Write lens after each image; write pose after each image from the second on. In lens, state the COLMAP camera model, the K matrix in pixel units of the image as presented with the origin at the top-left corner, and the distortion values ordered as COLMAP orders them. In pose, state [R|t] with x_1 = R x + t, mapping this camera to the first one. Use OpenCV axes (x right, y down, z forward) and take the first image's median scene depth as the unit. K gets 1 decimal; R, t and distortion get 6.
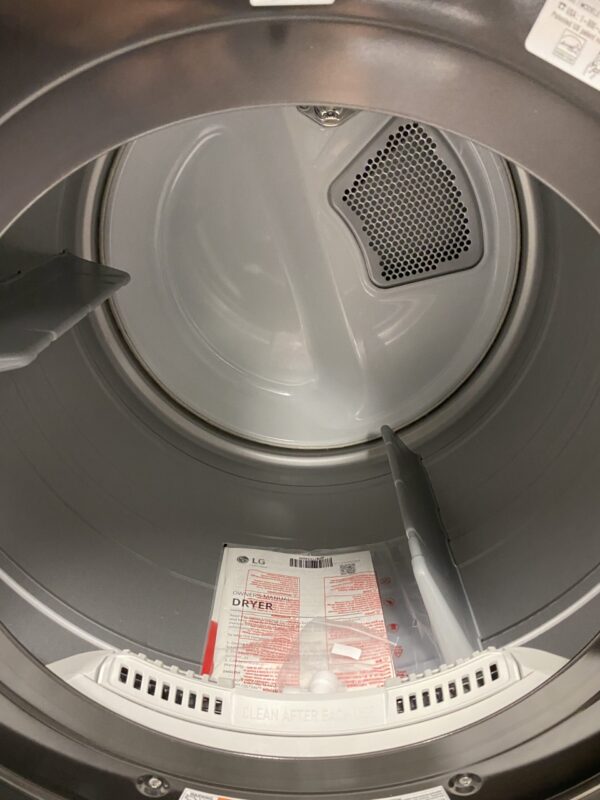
lens RADIAL K [[633.0, 0, 302.7], [0, 633.0, 376.0], [0, 0, 1]] dist [0.024879, -0.044572]
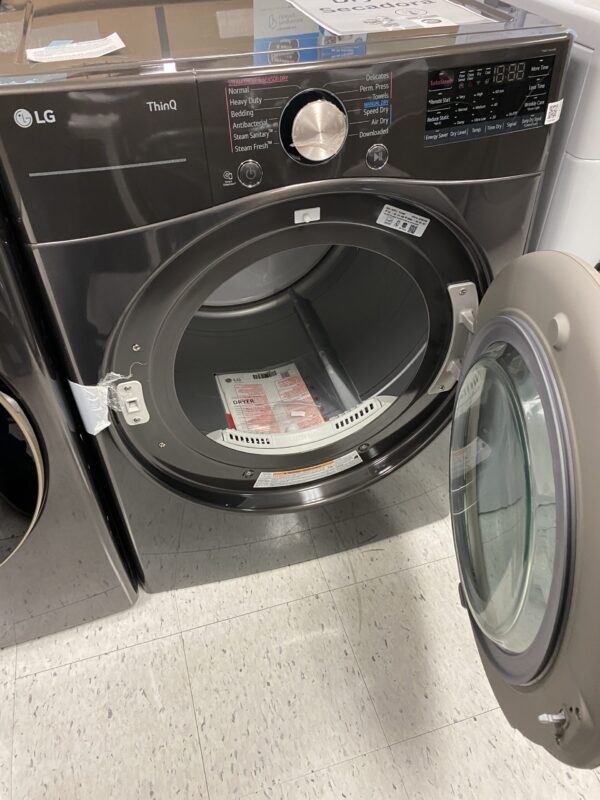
lens RADIAL K [[633.0, 0, 299.7], [0, 633.0, 392.8], [0, 0, 1]] dist [0.024879, -0.044572]
pose [[0.958953, -0.187776, 0.212482, -0.323677], [0.101303, 0.926738, 0.361793, -0.346068], [-0.264851, -0.325418, 0.907721, -0.783632]]
